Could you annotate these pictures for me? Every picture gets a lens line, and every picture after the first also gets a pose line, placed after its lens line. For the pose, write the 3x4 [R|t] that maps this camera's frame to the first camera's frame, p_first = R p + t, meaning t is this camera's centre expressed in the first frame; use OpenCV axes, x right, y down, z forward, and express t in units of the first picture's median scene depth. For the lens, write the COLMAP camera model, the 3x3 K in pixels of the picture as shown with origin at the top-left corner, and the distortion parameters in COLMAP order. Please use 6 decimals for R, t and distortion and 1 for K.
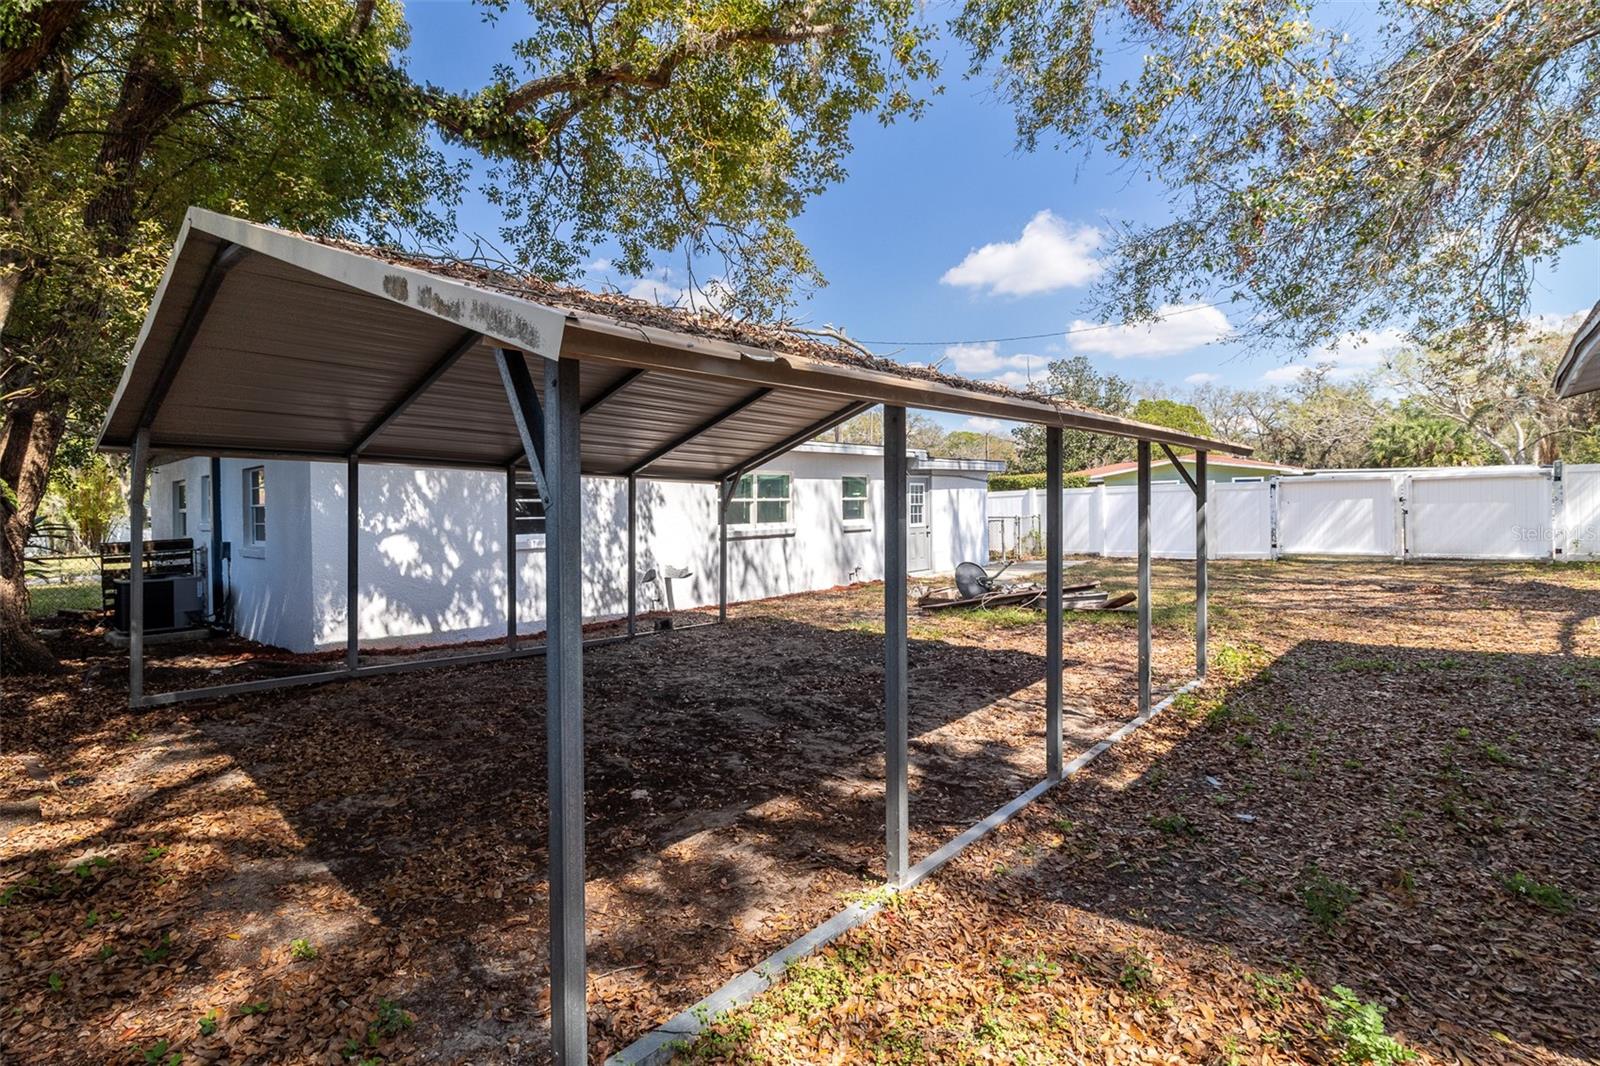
lens RADIAL K [[792.6, 0, 826.0], [0, 792.6, 495.9], [0, 0, 1]] dist [-0.001031, -0.000290]
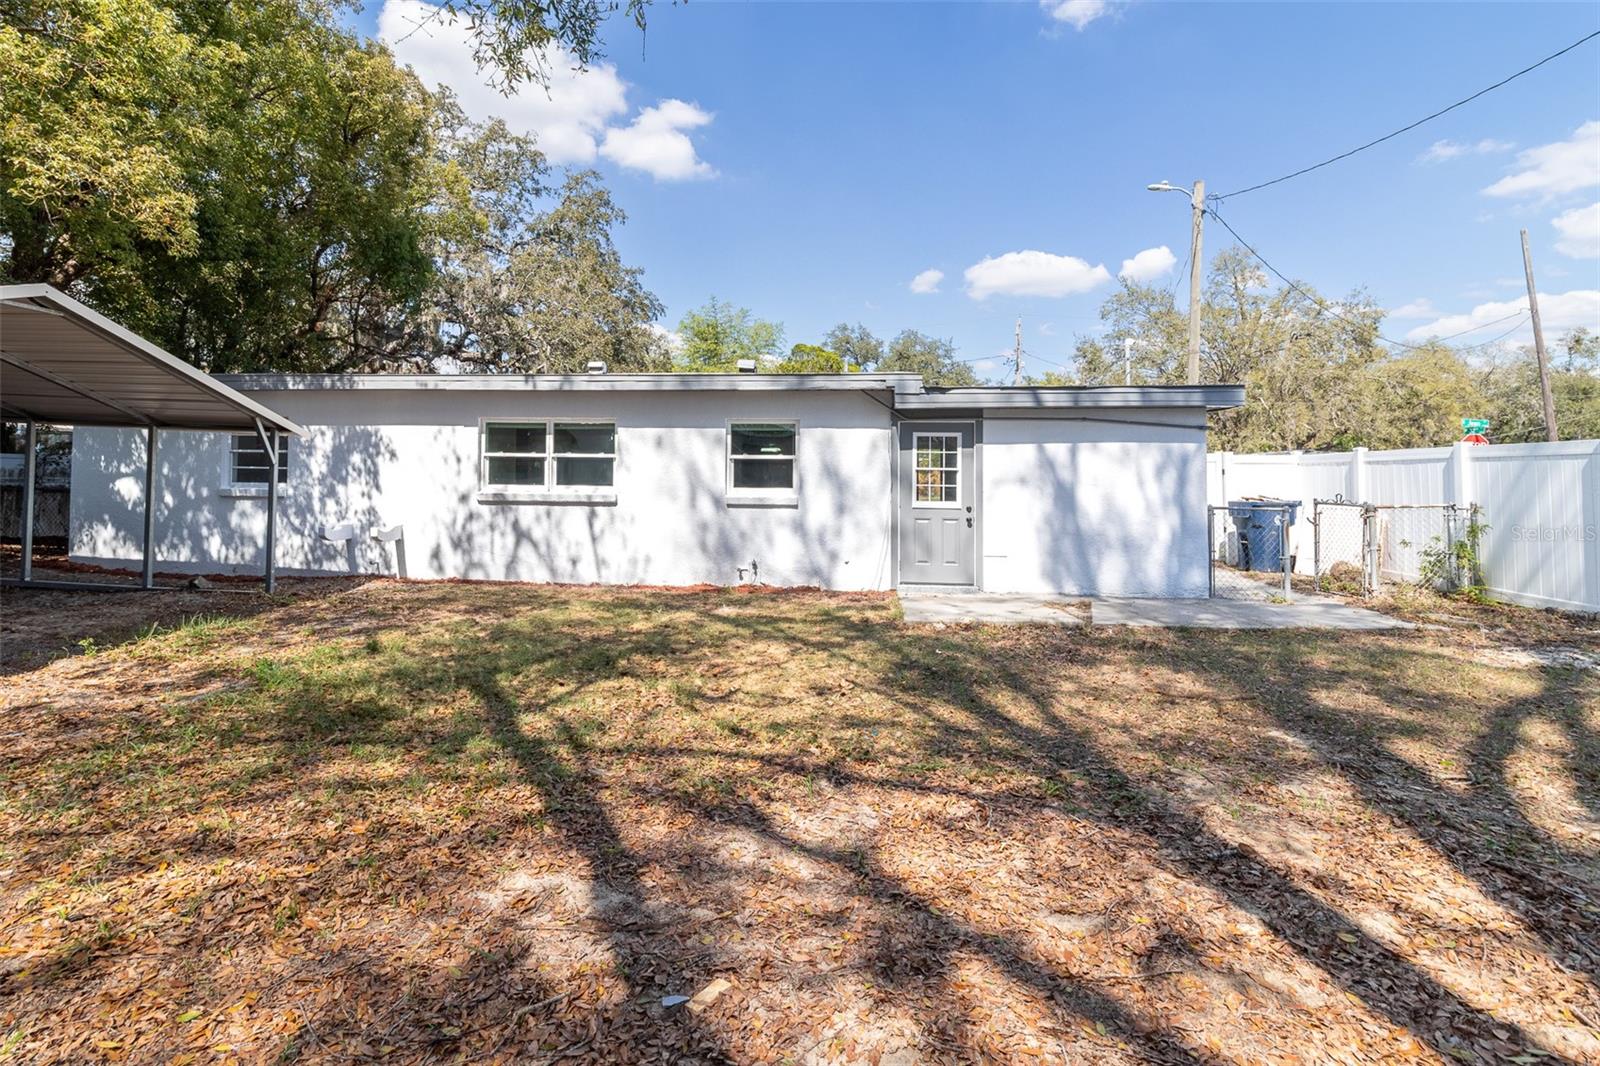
lens RADIAL K [[771.6, 0, 793.8], [0, 771.6, 444.5], [0, 0, 1]] dist [-0.004576, -0.000201]
pose [[0.548026, -0.009314, -0.836410, 0.795780], [-0.009886, 0.999796, -0.017611, 0.005695], [0.836403, 0.017920, 0.547822, 0.918452]]
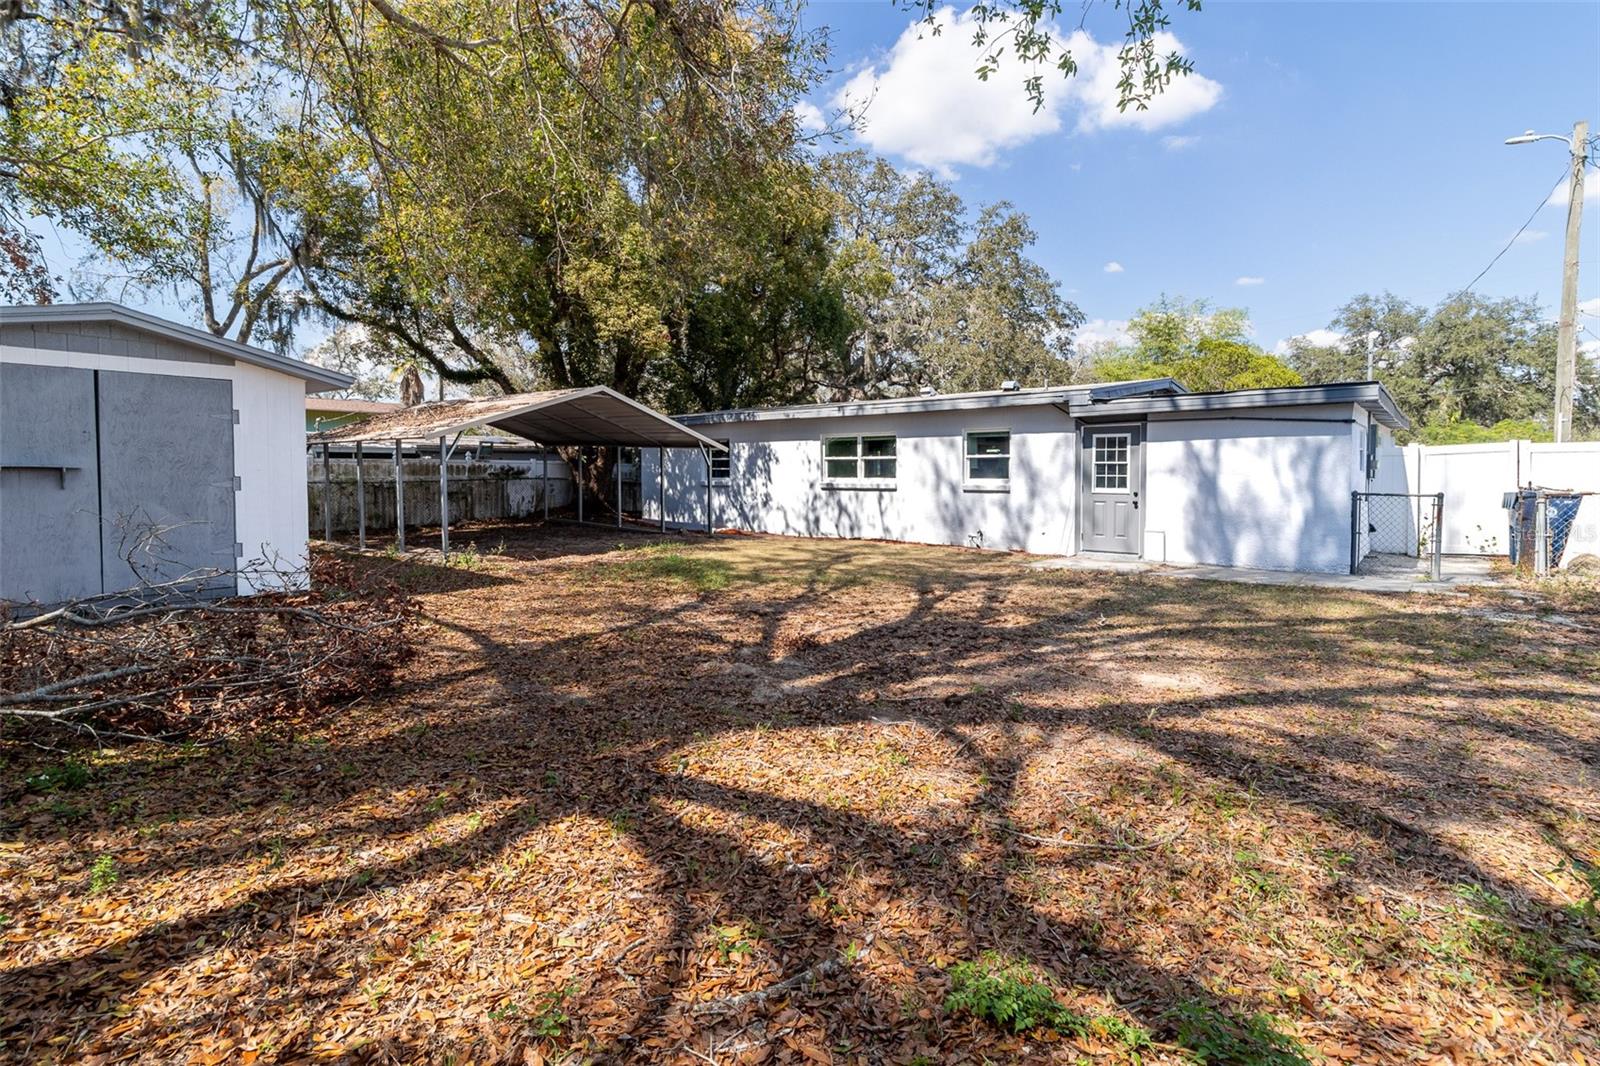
lens RADIAL K [[792.6, 0, 826.0], [0, 792.6, 495.9], [0, 0, 1]] dist [-0.001031, -0.000290]
pose [[-0.017367, 0.043242, -0.998914, 1.293656], [0.008664, 0.999033, 0.043097, 0.011314], [0.999812, -0.007906, -0.017724, 1.139543]]
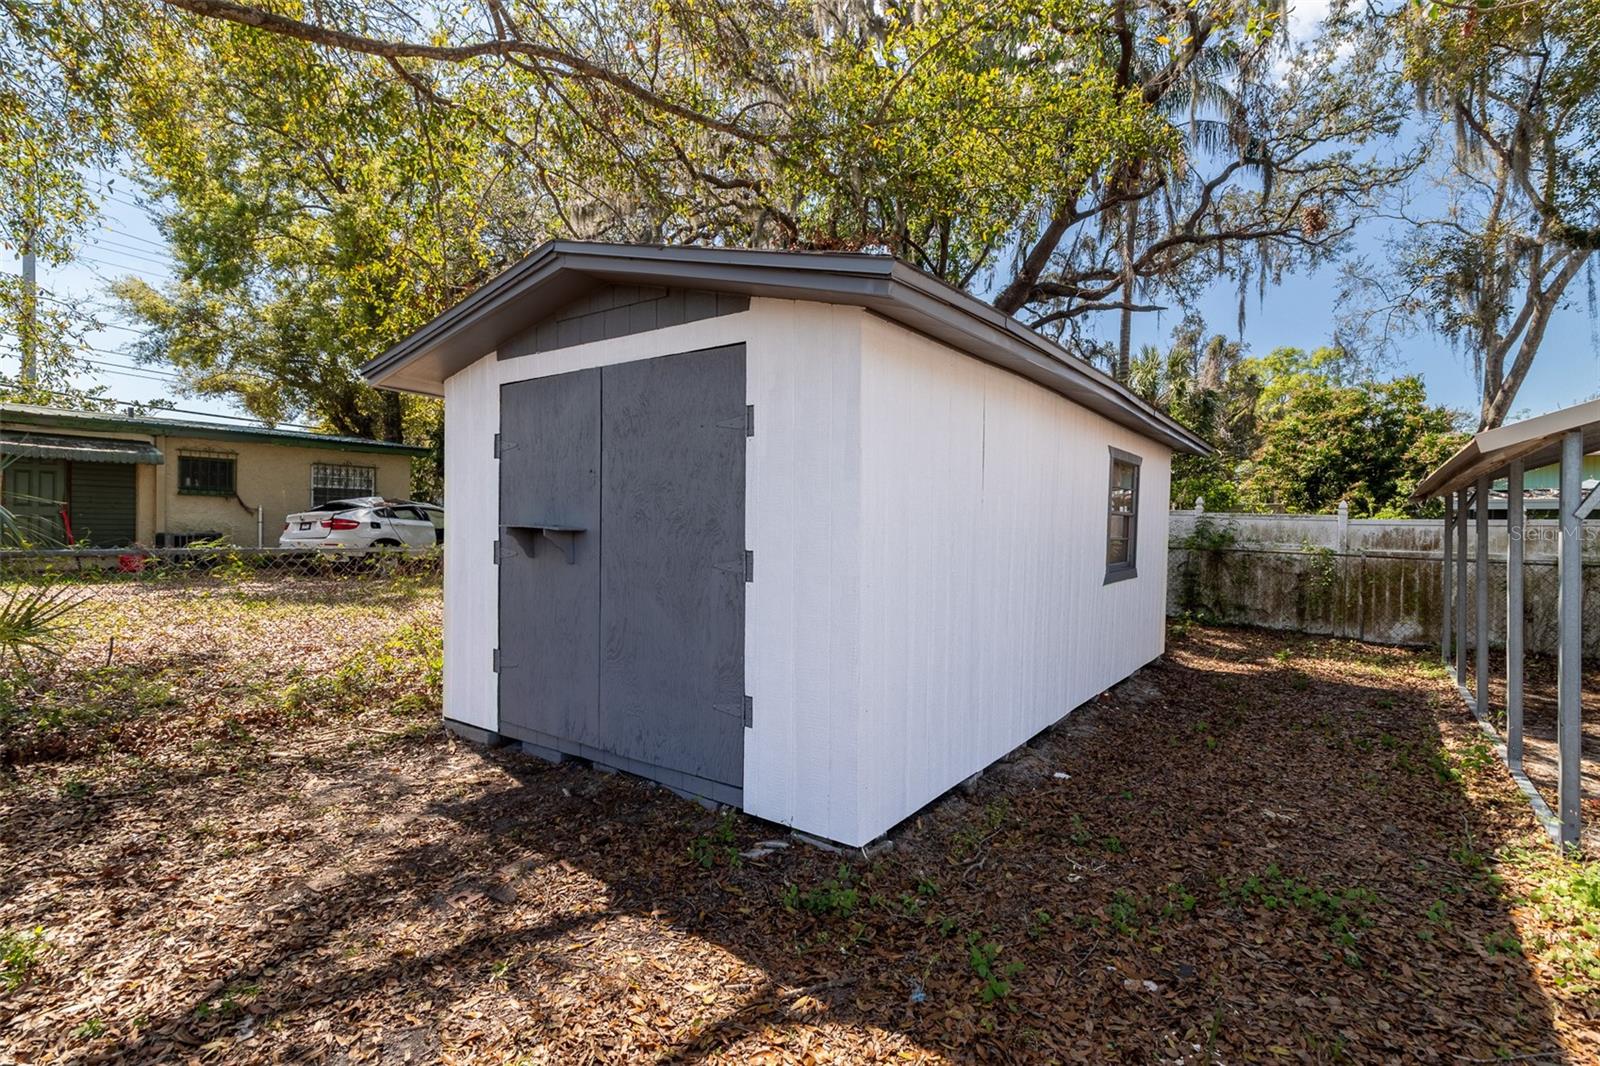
lens RADIAL K [[754.9, 0, 809.0], [0, 754.9, 539.4], [0, 0, 1]] dist [0.003745, 0.000400]
pose [[-0.999527, -0.000198, -0.030740, 0.556057], [-0.000358, 0.999986, 0.005208, 0.013666], [0.030739, 0.005217, -0.999514, 0.902972]]
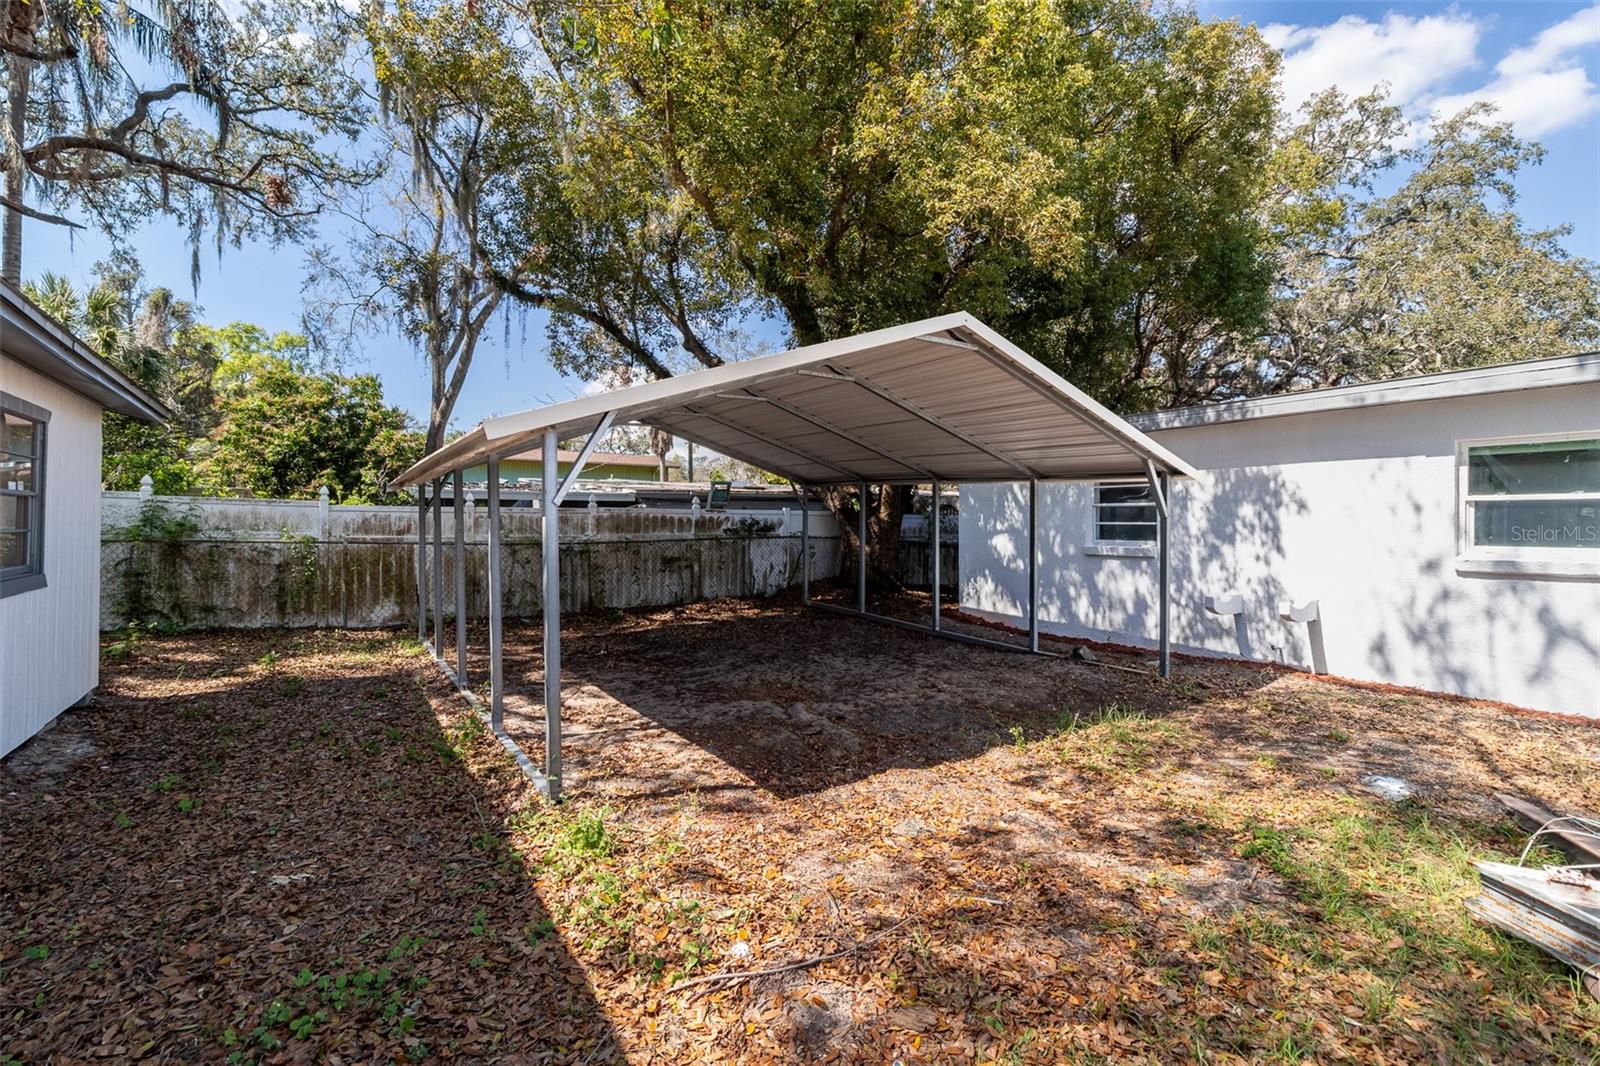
lens RADIAL K [[745.7, 0, 812.5], [0, 745.7, 528.9], [0, 0, 1]] dist [0.000951, 0.000429]
pose [[-0.323475, 0.018769, -0.946051, 0.523286], [0.010569, 0.999813, 0.016222, 0.013282], [0.946178, -0.004751, -0.323613, 0.831214]]
